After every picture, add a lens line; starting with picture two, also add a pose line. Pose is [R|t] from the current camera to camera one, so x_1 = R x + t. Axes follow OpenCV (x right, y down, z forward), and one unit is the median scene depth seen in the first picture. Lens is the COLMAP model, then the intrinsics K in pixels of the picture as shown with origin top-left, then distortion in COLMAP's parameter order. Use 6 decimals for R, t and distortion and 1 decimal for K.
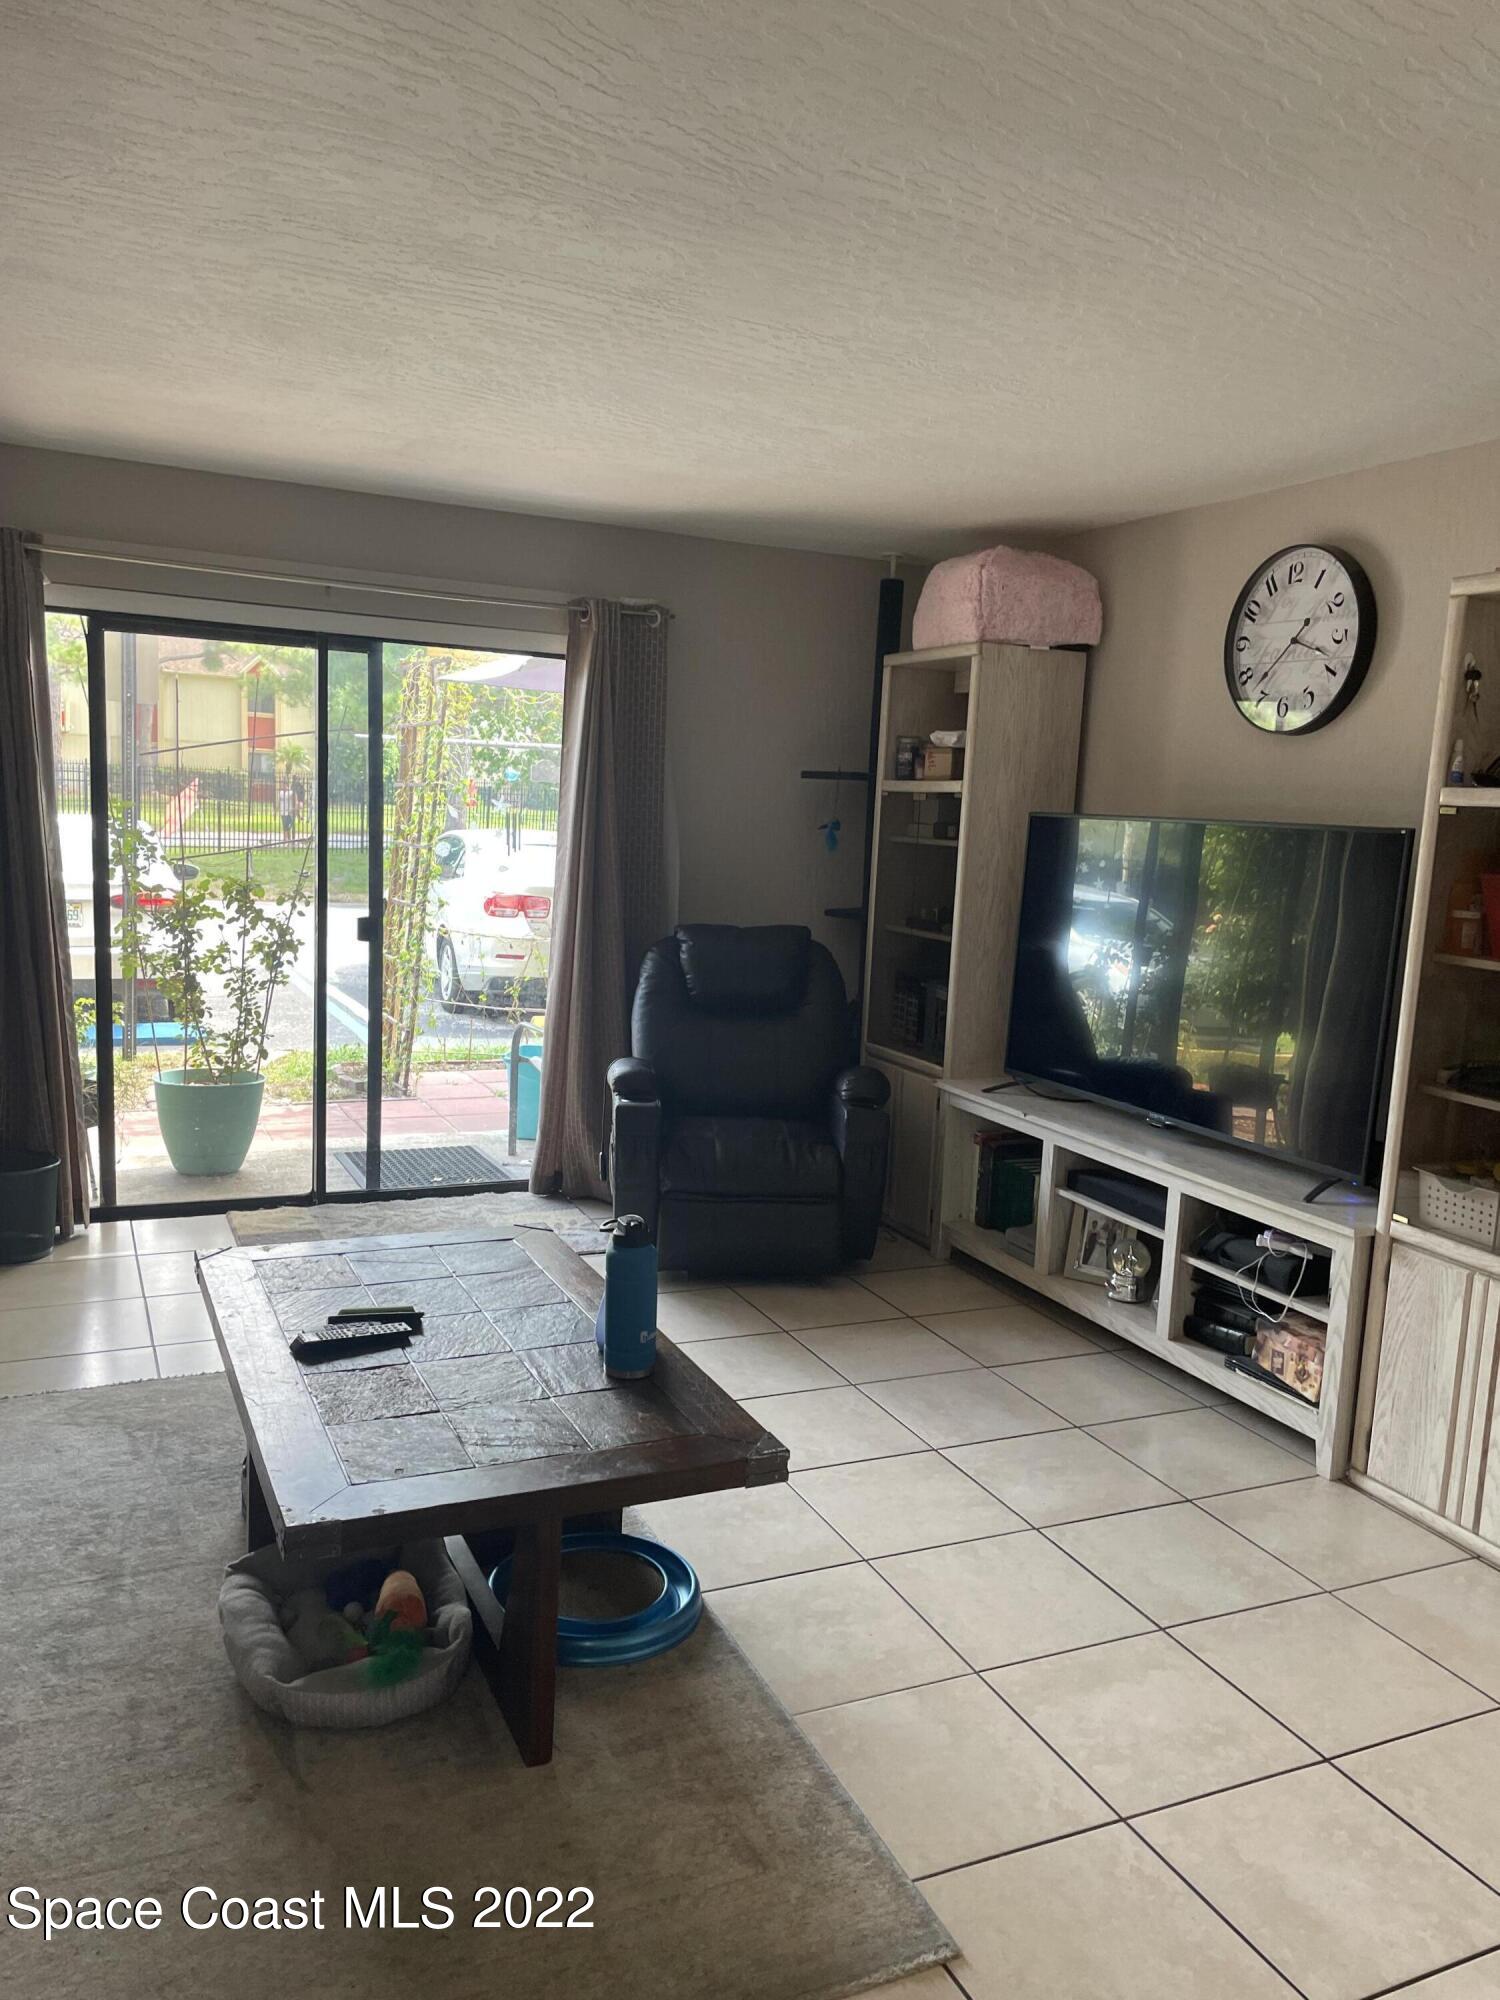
lens RADIAL K [[1503.4, 0, 777.5], [0, 1503.4, 1010.6], [0, 0, 1]] dist [0.079388, -0.108815]
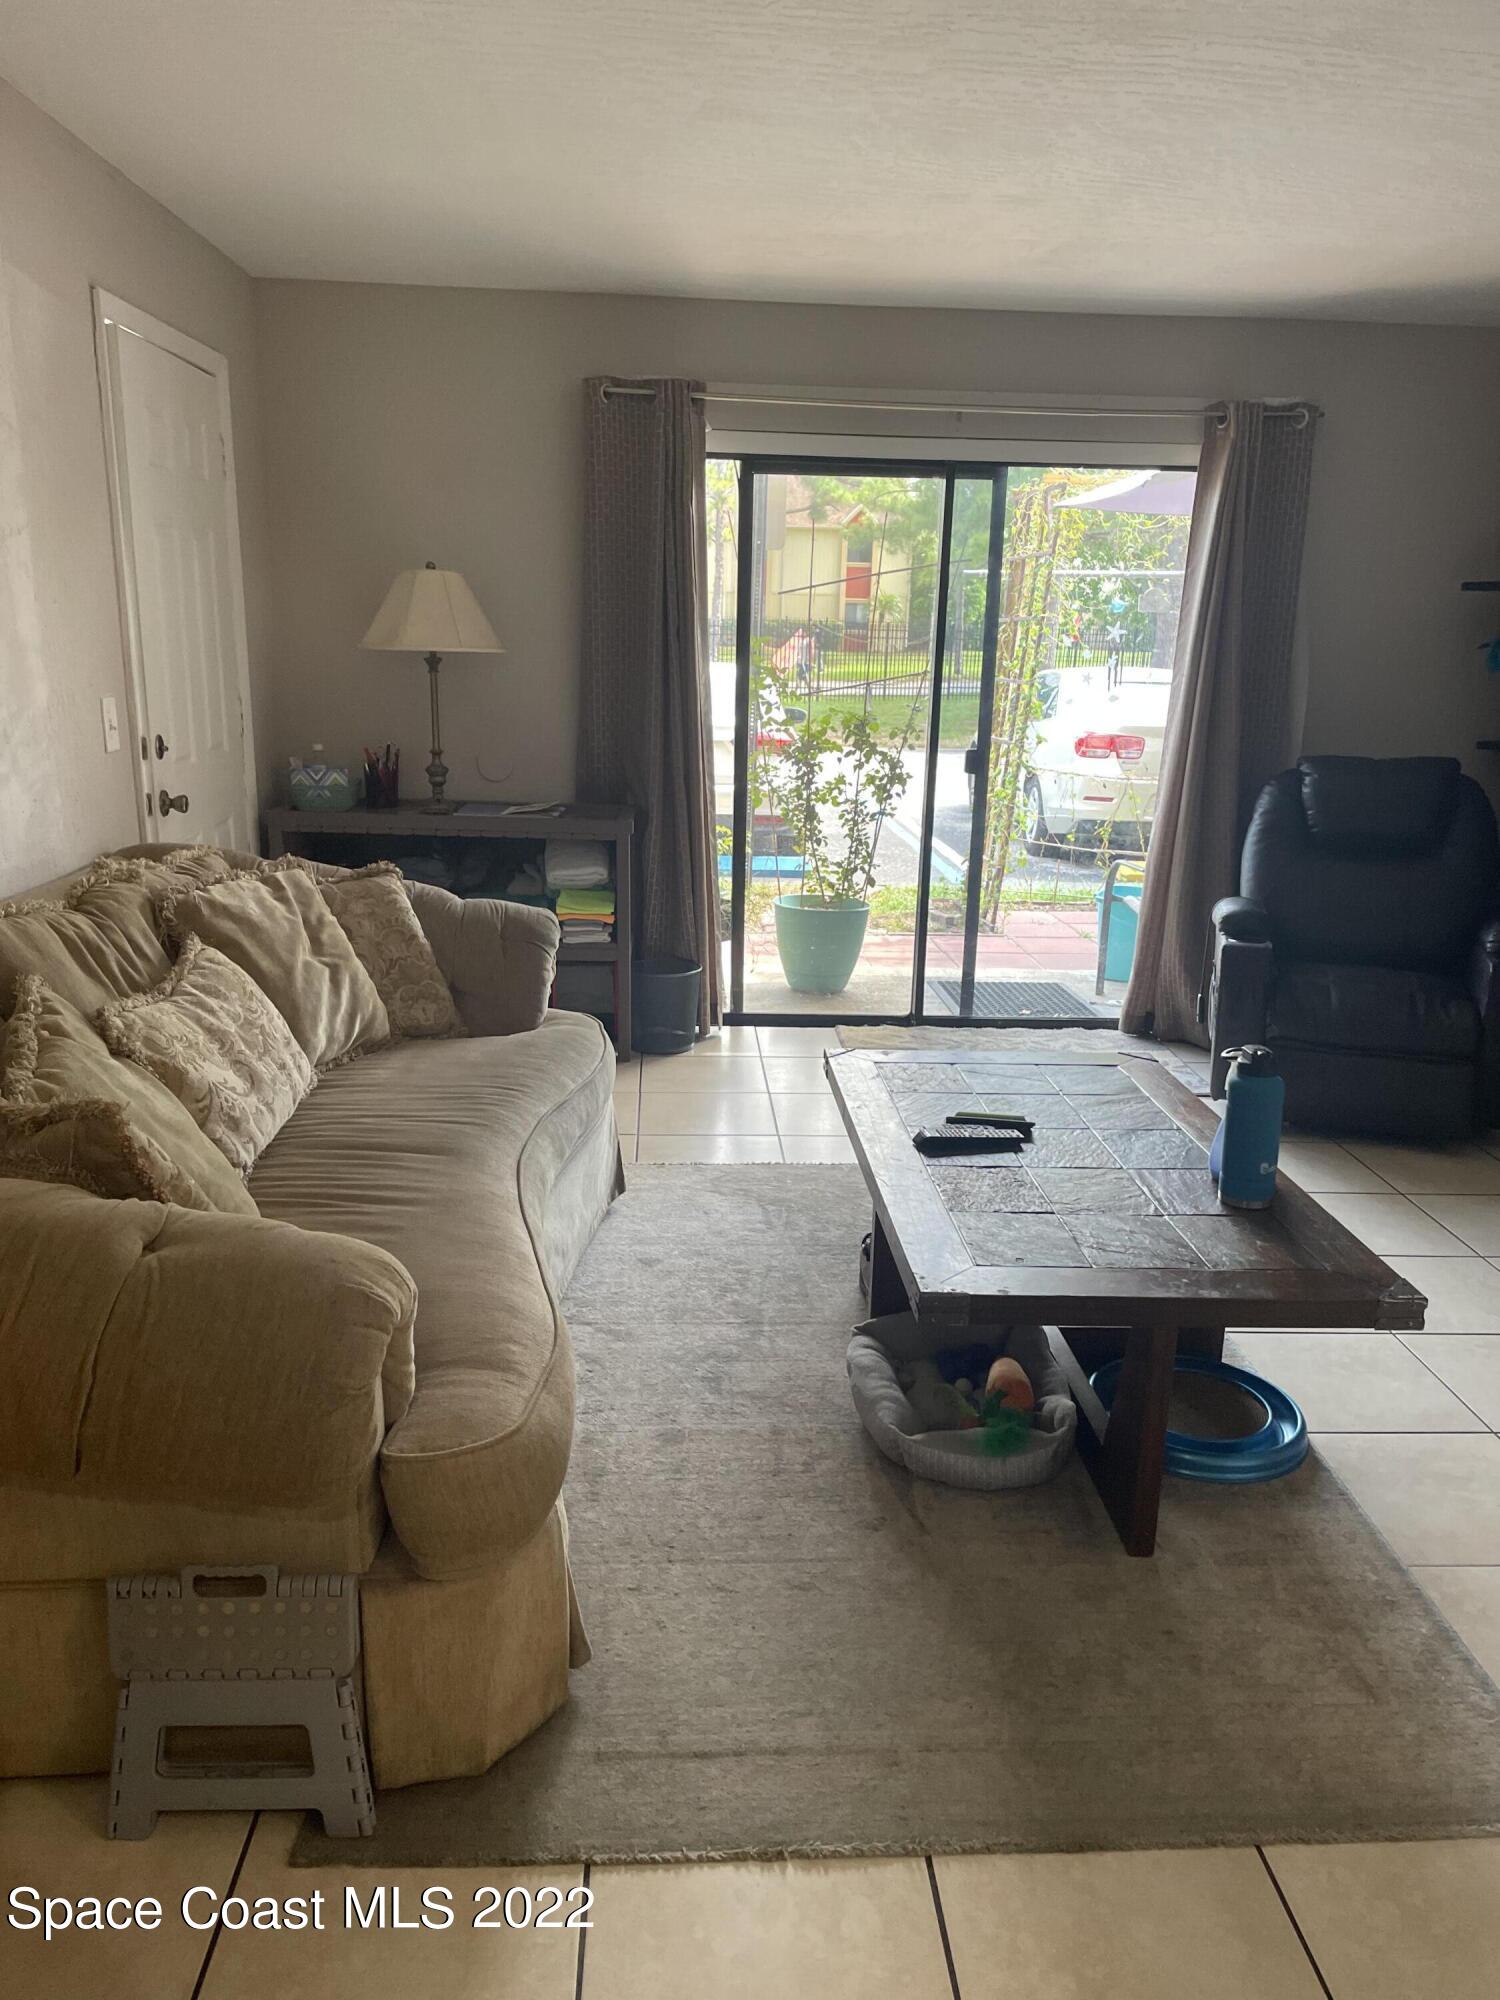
lens RADIAL K [[1503.4, 0, 747.9], [0, 1503.4, 1012.3], [0, 0, 1]] dist [0.079388, -0.108815]
pose [[0.923772, 0.069981, -0.376495, -0.027348], [-0.032258, 0.993886, 0.105589, 0.018350], [0.381582, -0.085396, 0.920382, -0.015317]]
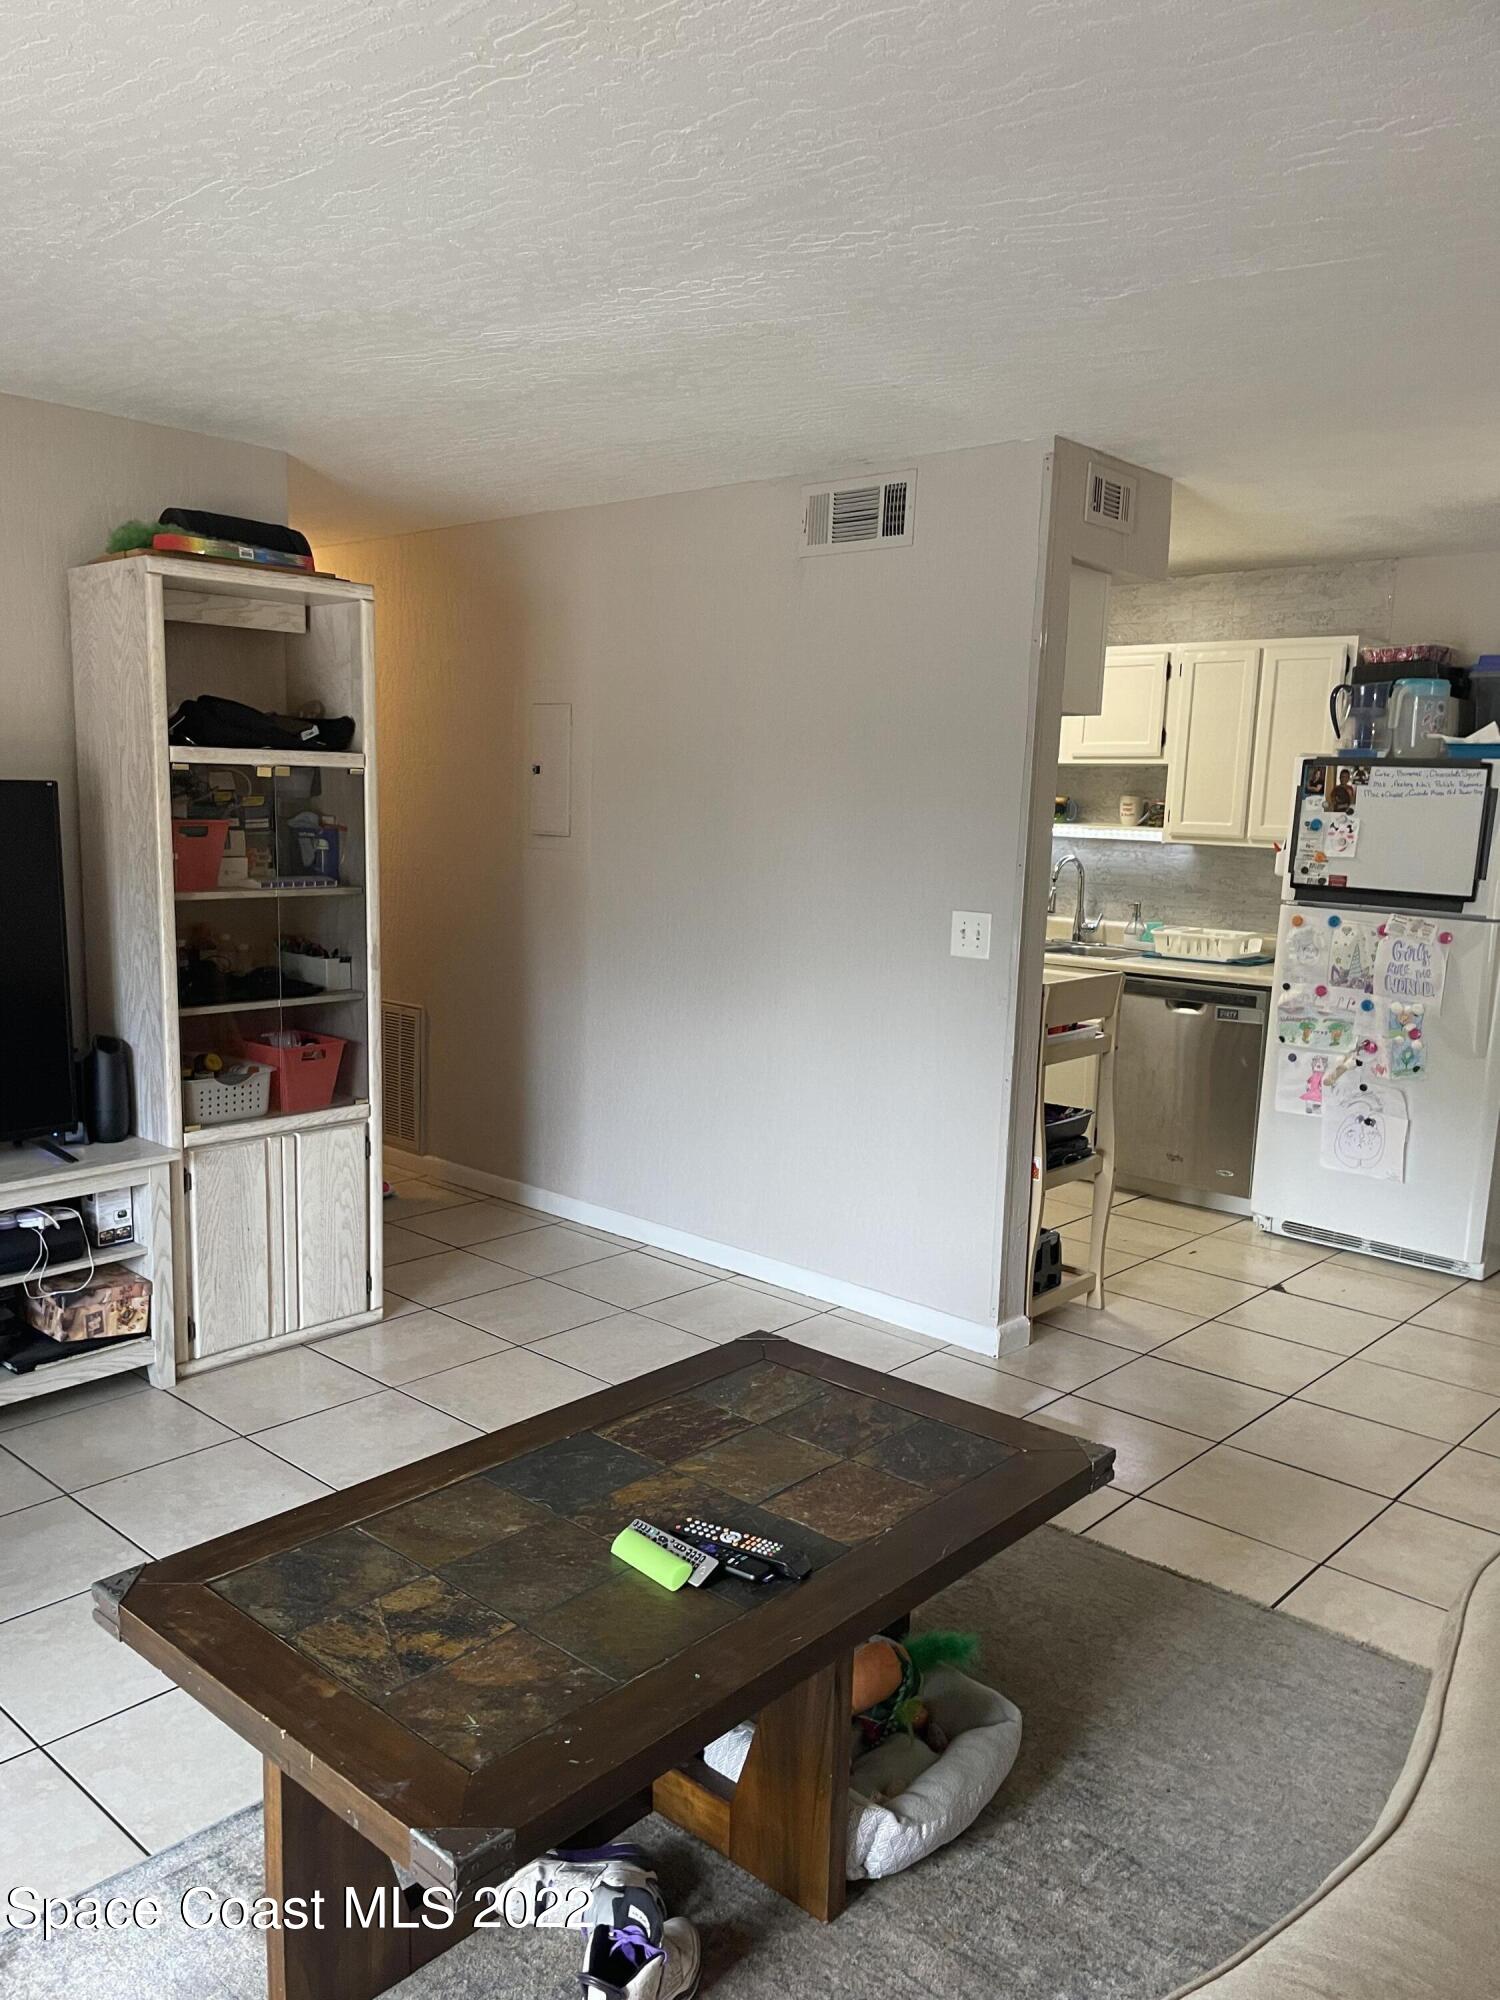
lens RADIAL K [[1503.4, 0, 748.5], [0, 1503.4, 1014.0], [0, 0, 1]] dist [0.079388, -0.108815]
pose [[-0.380567, -0.194837, 0.903995, -0.719583], [0.080640, 0.966837, 0.242329, -0.177671], [-0.921231, 0.165120, -0.352234, 0.955415]]
